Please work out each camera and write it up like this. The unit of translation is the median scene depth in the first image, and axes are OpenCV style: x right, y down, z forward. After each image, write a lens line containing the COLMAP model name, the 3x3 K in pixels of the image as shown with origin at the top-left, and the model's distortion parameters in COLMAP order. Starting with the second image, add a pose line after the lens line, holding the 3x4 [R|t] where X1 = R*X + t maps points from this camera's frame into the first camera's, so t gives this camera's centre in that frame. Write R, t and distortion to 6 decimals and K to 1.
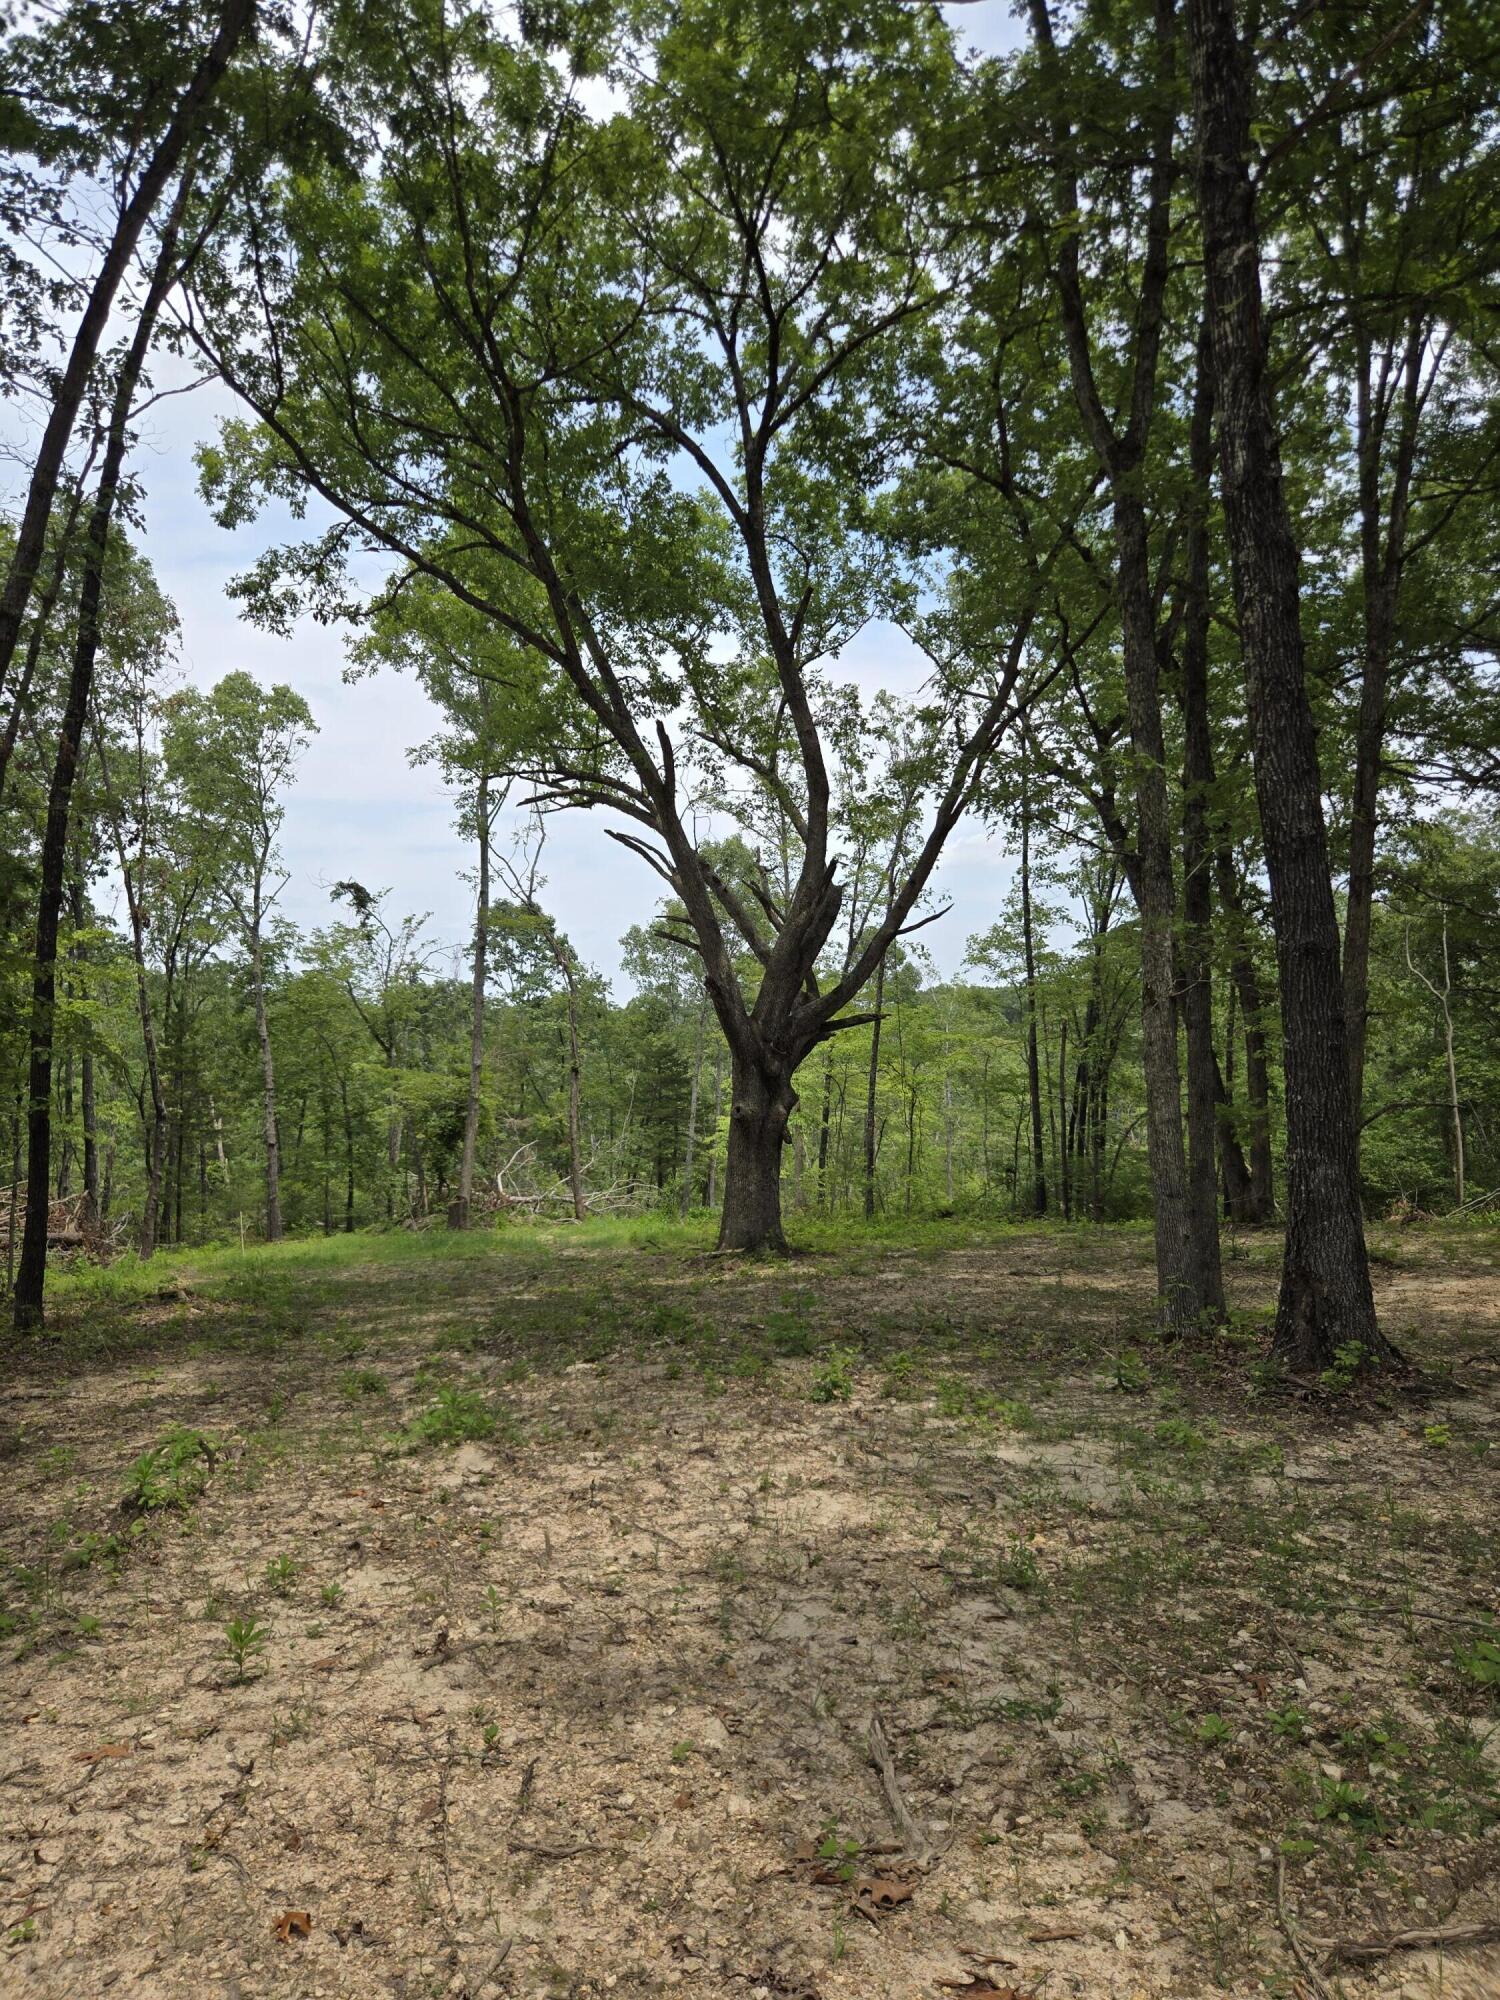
lens RADIAL K [[1316.7, 0, 750.0], [0, 1316.7, 1000.0], [0, 0, 1]] dist [0.078163, -0.060567]
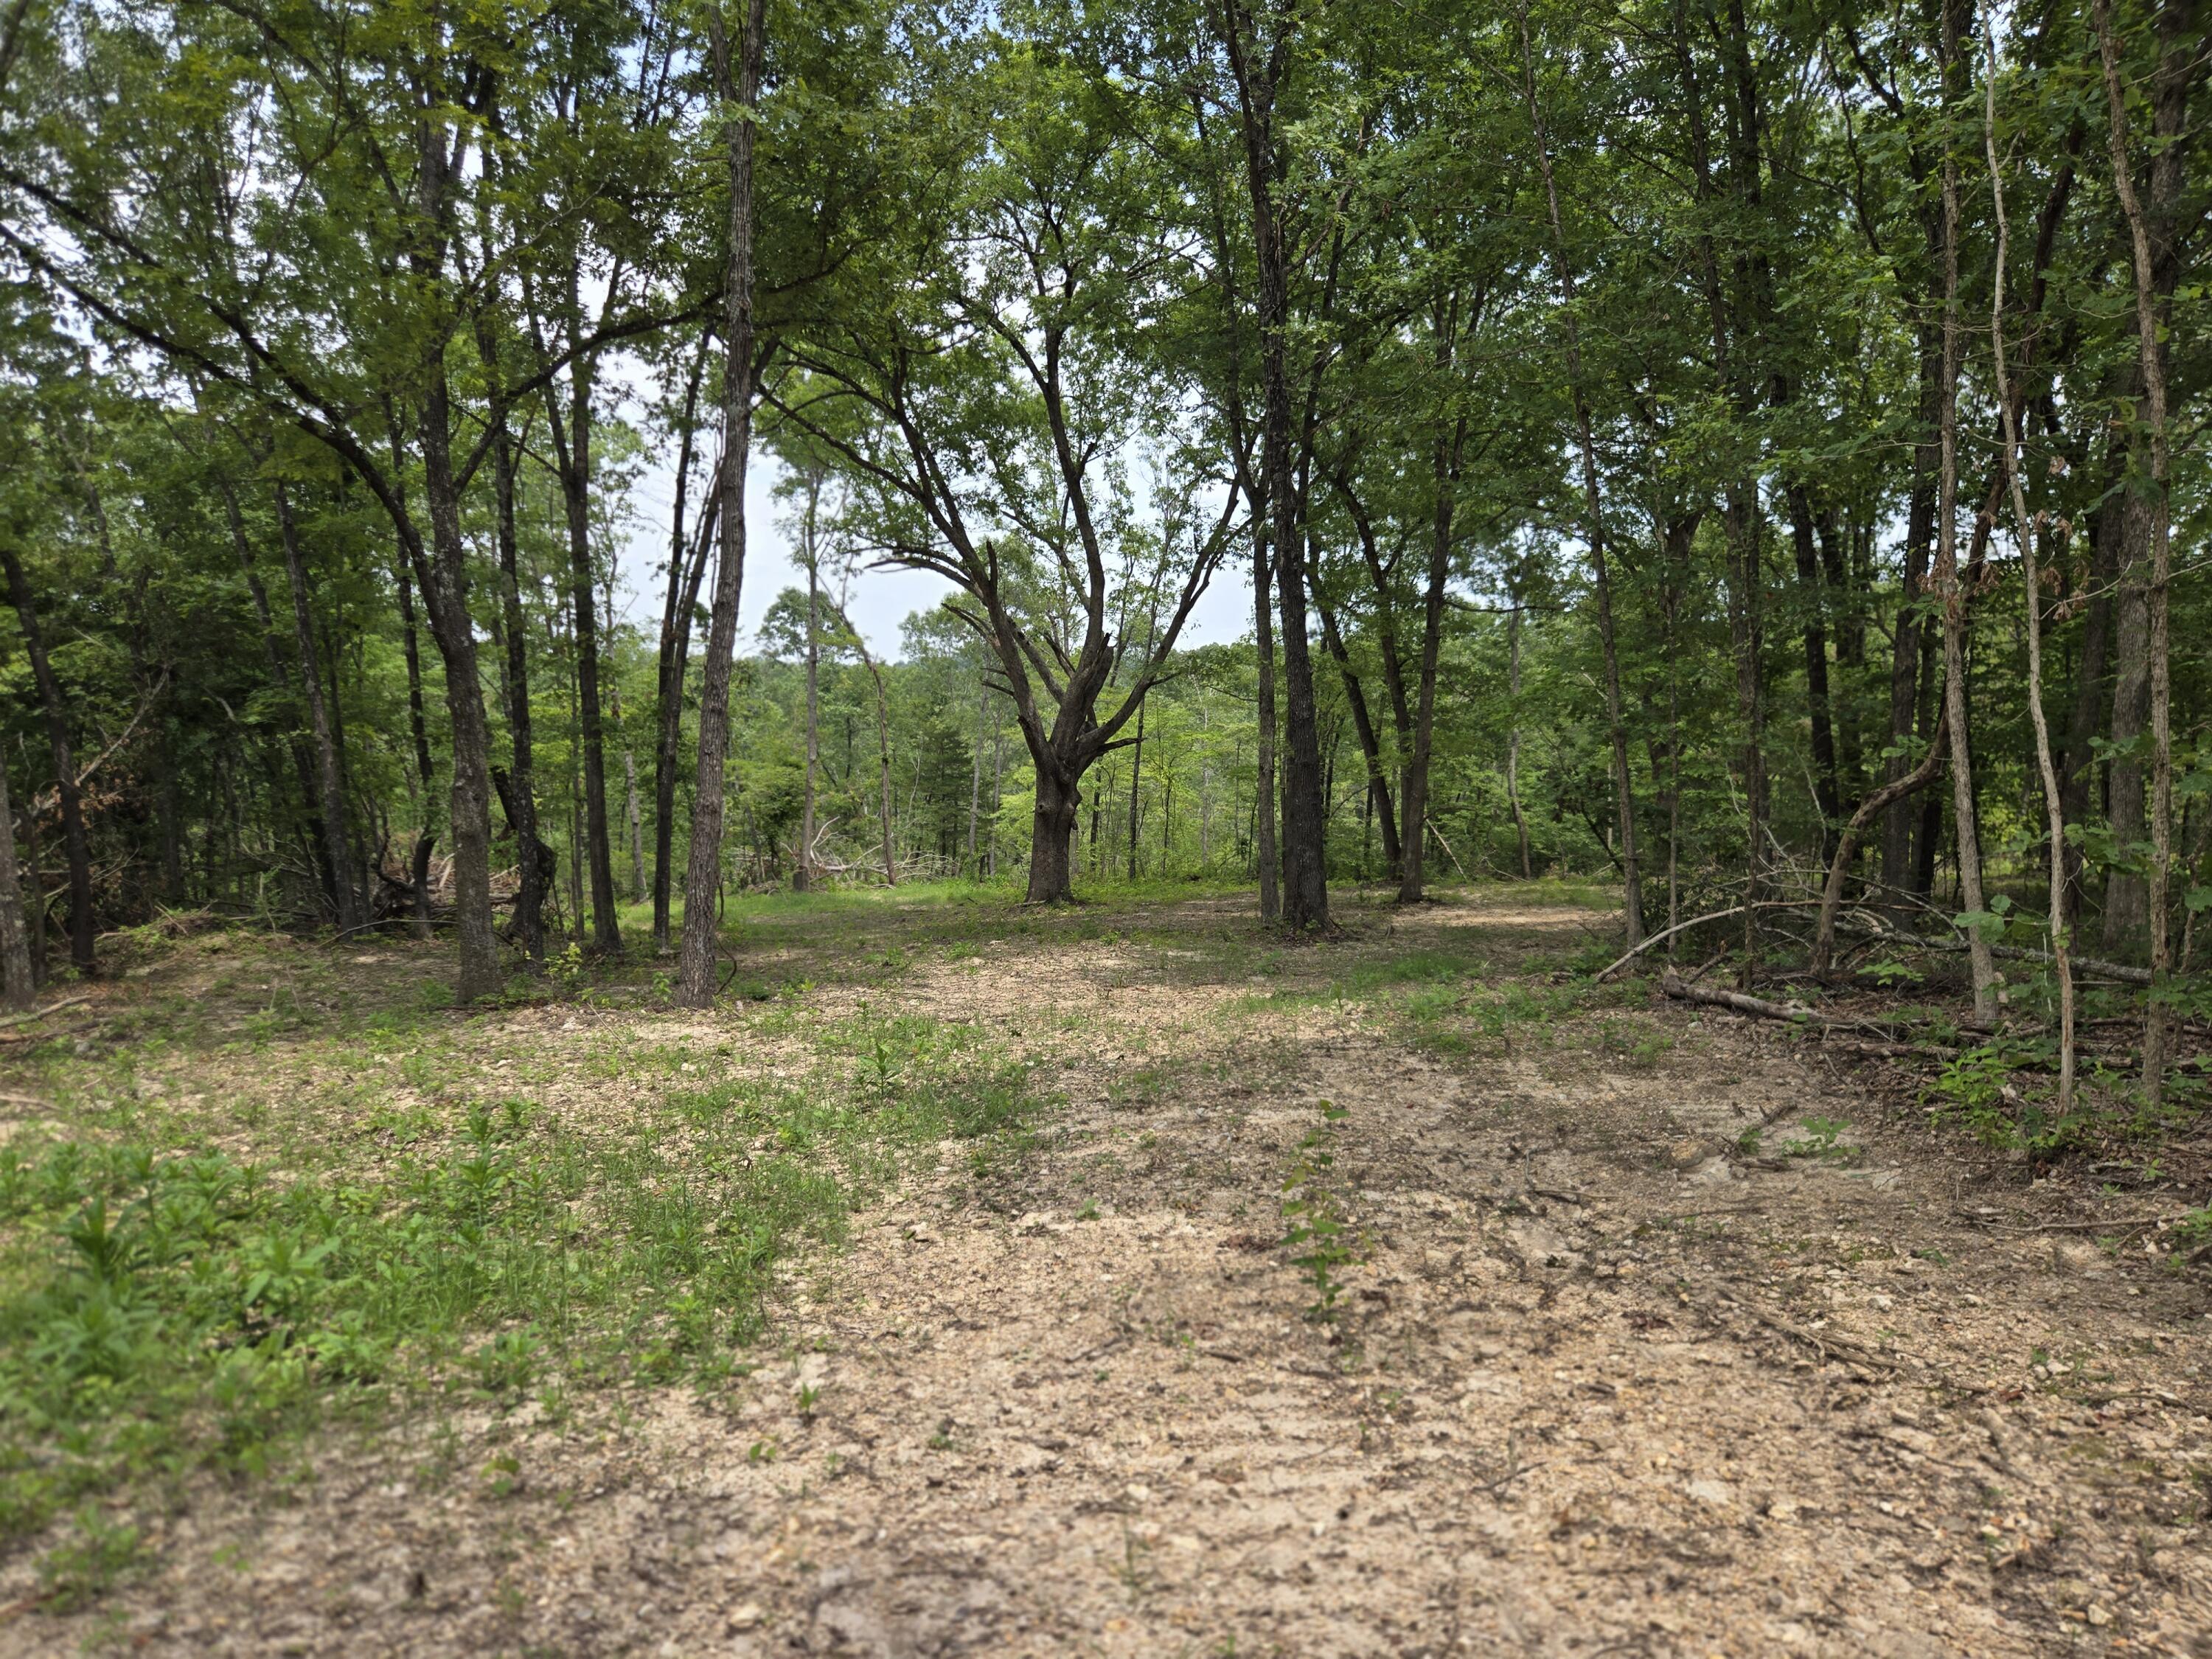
lens RADIAL K [[1456.3, 0, 1074.4], [0, 1456.3, 849.5], [0, 0, 1]] dist [0.078163, -0.060567]
pose [[0.998804, -0.004988, 0.048632, -0.043173], [-0.001807, 0.990335, 0.138684, -0.078298], [-0.048853, -0.138606, 0.989142, -0.494791]]
